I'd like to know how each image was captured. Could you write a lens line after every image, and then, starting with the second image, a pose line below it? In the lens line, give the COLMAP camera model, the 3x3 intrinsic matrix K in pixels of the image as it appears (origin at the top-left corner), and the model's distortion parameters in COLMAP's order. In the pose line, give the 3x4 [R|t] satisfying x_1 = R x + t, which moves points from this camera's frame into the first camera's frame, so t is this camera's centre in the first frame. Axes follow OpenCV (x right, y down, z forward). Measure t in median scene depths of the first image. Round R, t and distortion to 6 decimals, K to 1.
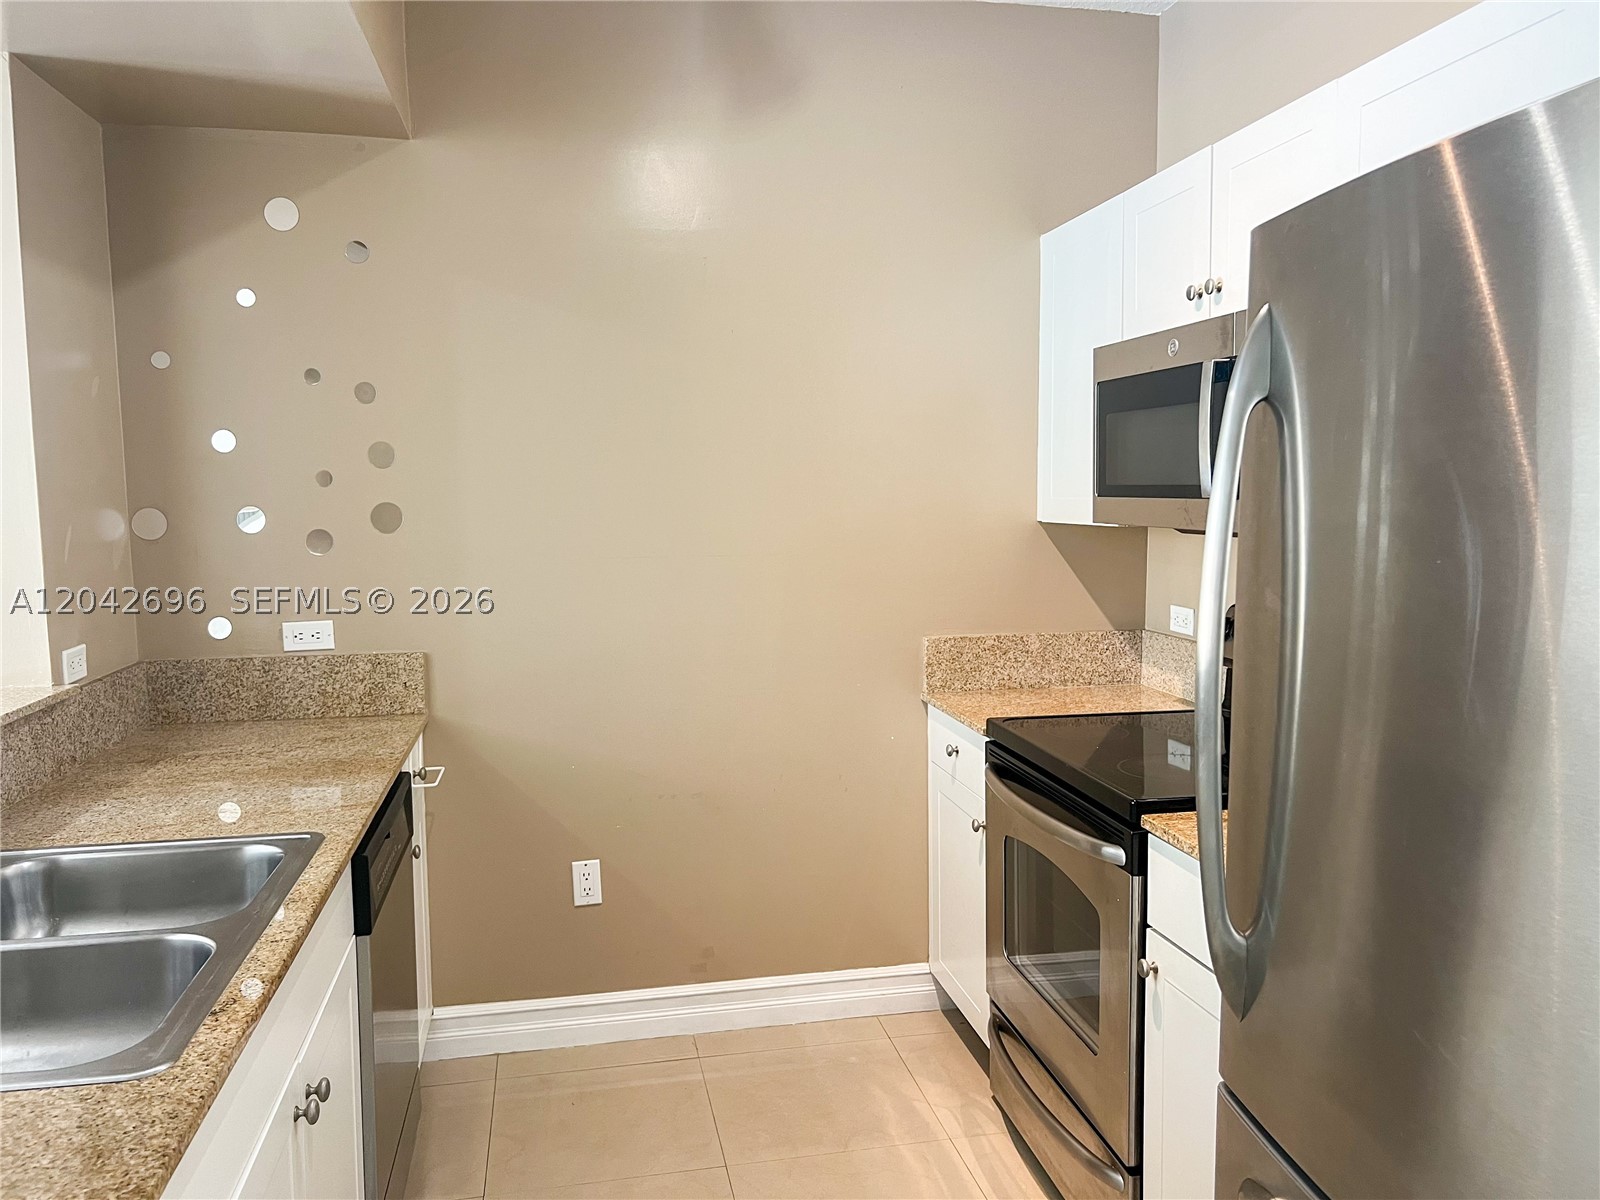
lens RADIAL K [[1198.6, 0, 805.6], [0, 1198.6, 600.4], [0, 0, 1]] dist [0.035819, -0.051954]
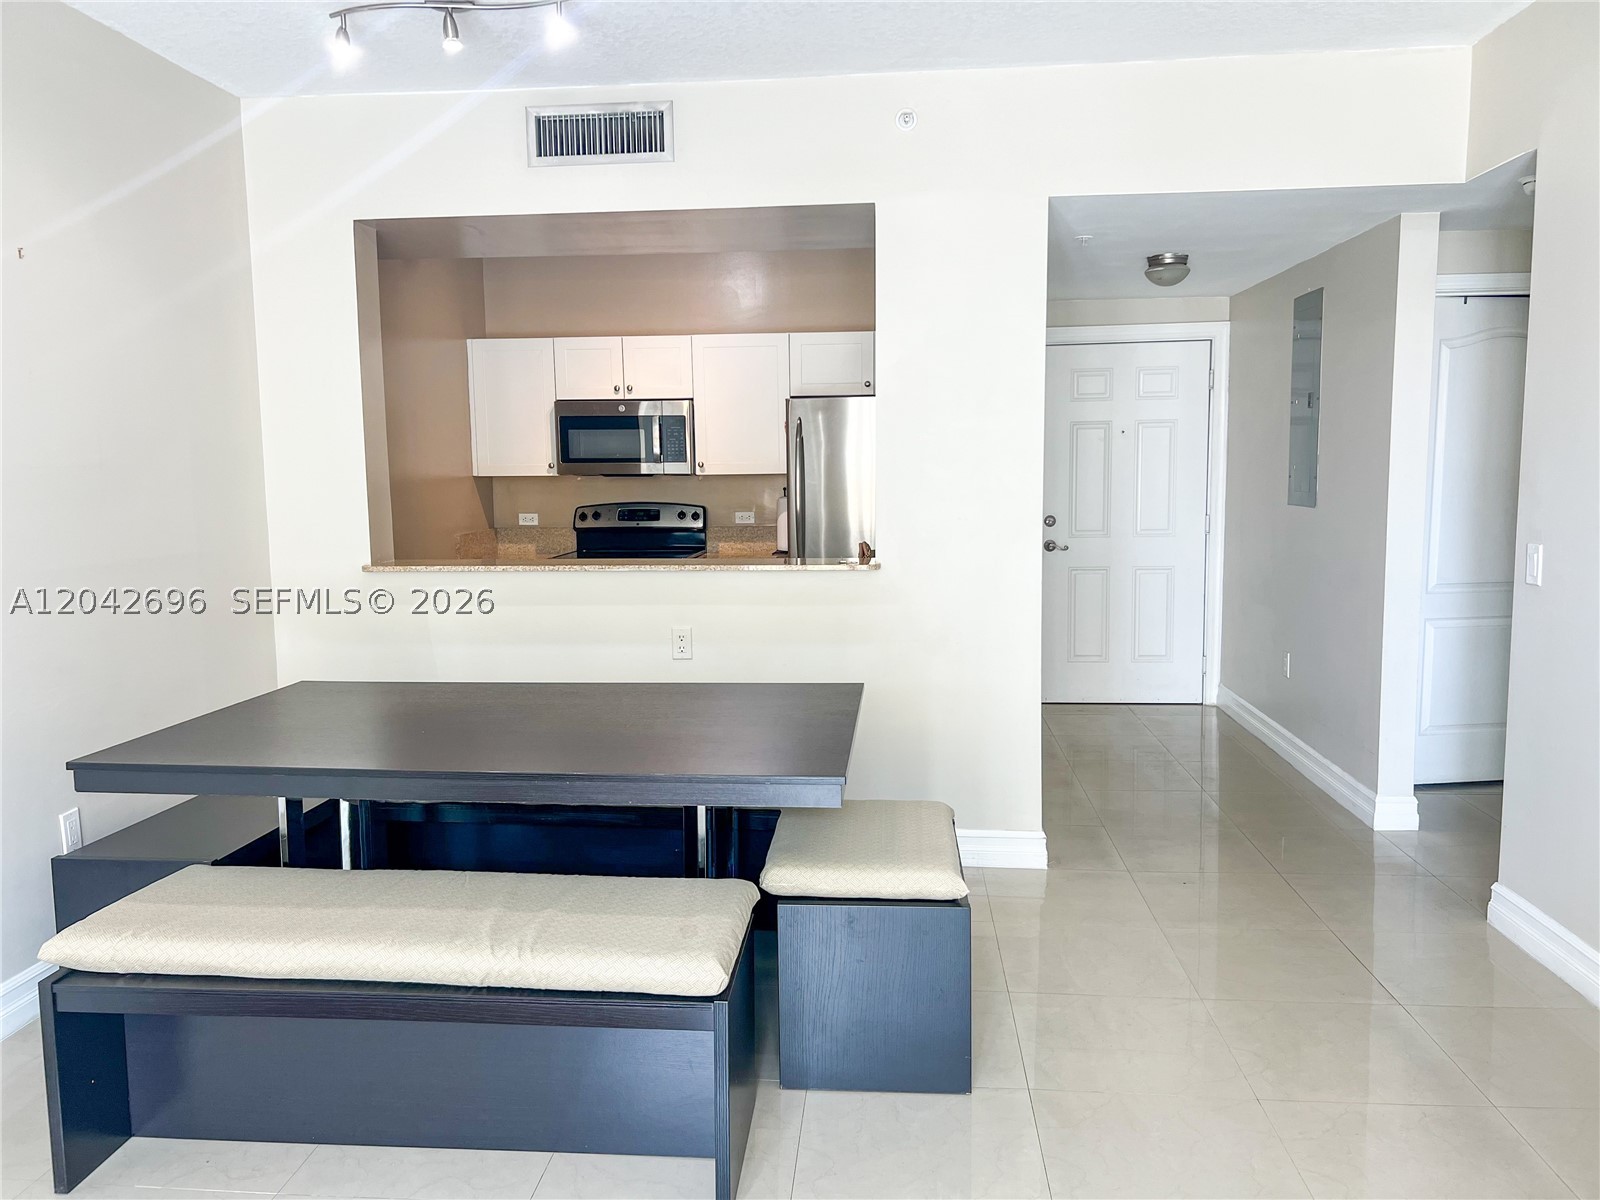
lens RADIAL K [[1198.6, 0, 799.0], [0, 1198.6, 595.5], [0, 0, 1]] dist [0.035819, -0.051954]
pose [[0.278463, -0.101520, 0.955067, -1.946350], [0.094898, 0.992440, 0.077824, 0.035162], [-0.955747, 0.068962, 0.285992, -0.131926]]
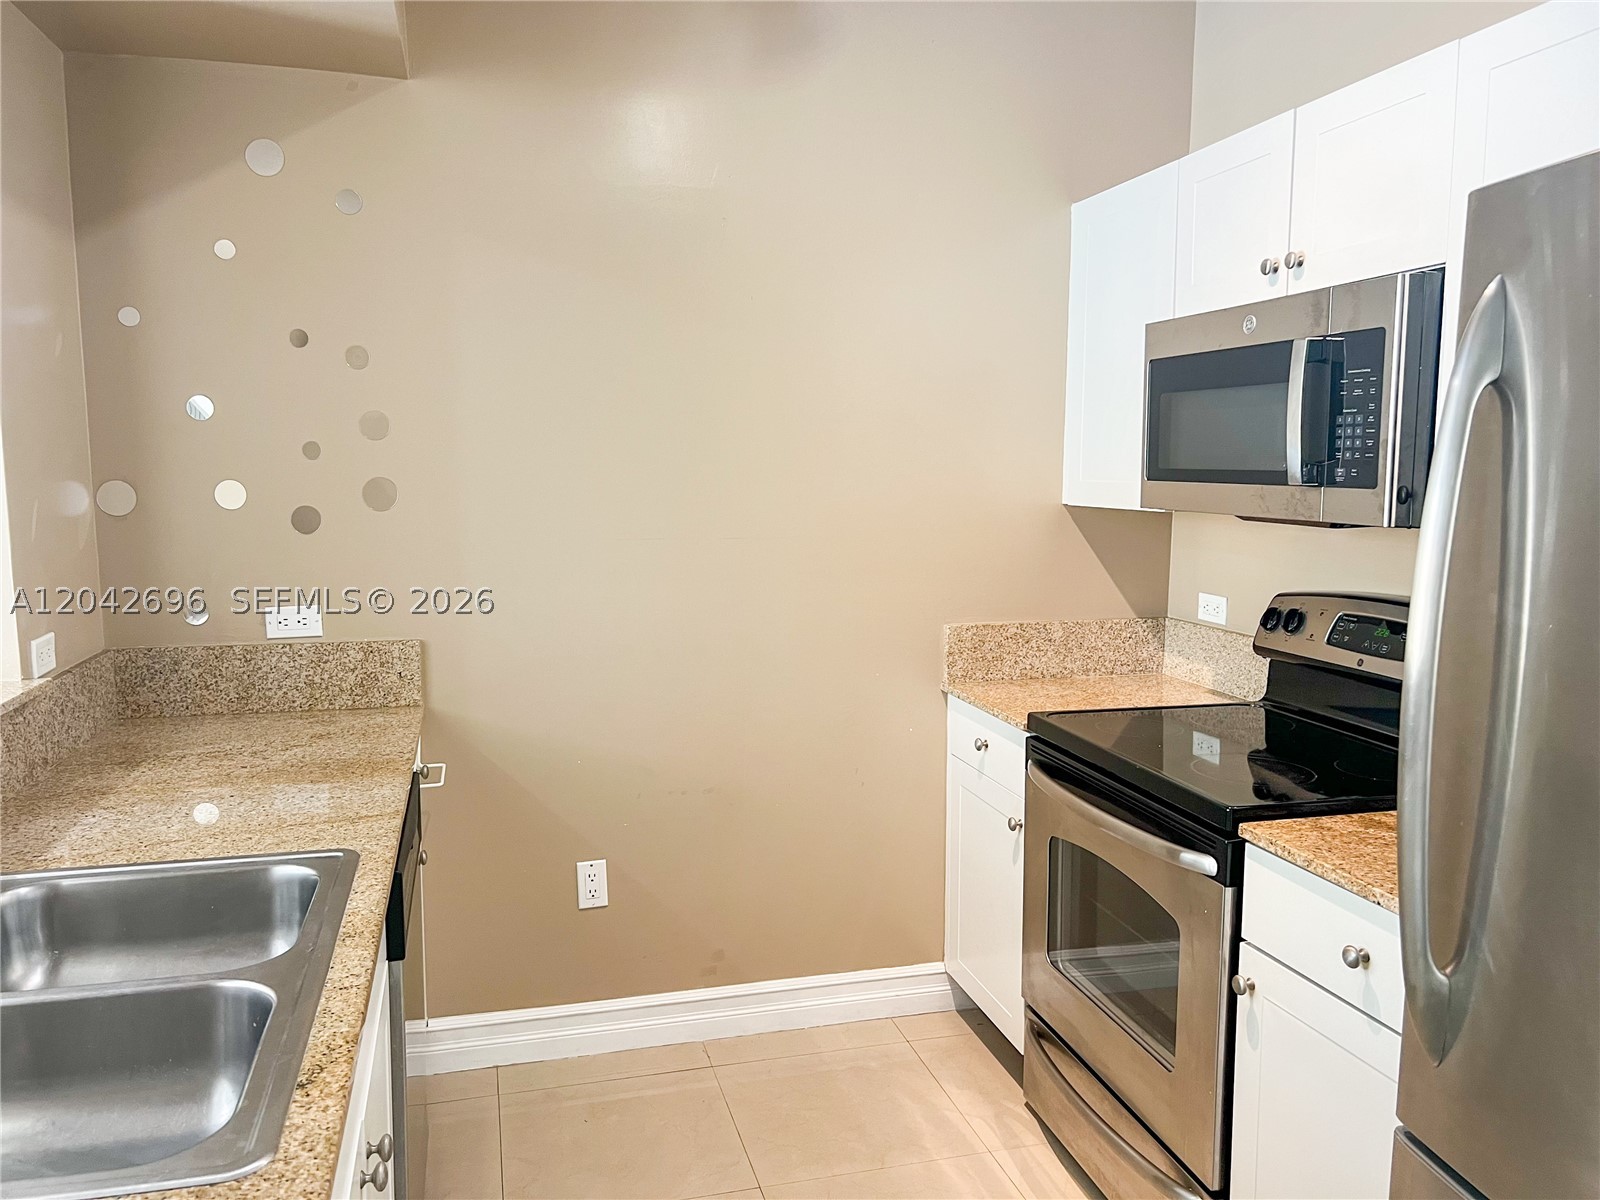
lens RADIAL K [[1198.6, 0, 800.6], [0, 1198.6, 604.8], [0, 0, 1]] dist [0.035819, -0.051954]
pose [[0.998042, 0.005352, 0.062319, -0.089590], [-0.006913, 0.999667, 0.024868, -0.009753], [-0.062165, -0.025251, 0.997746, 0.063110]]
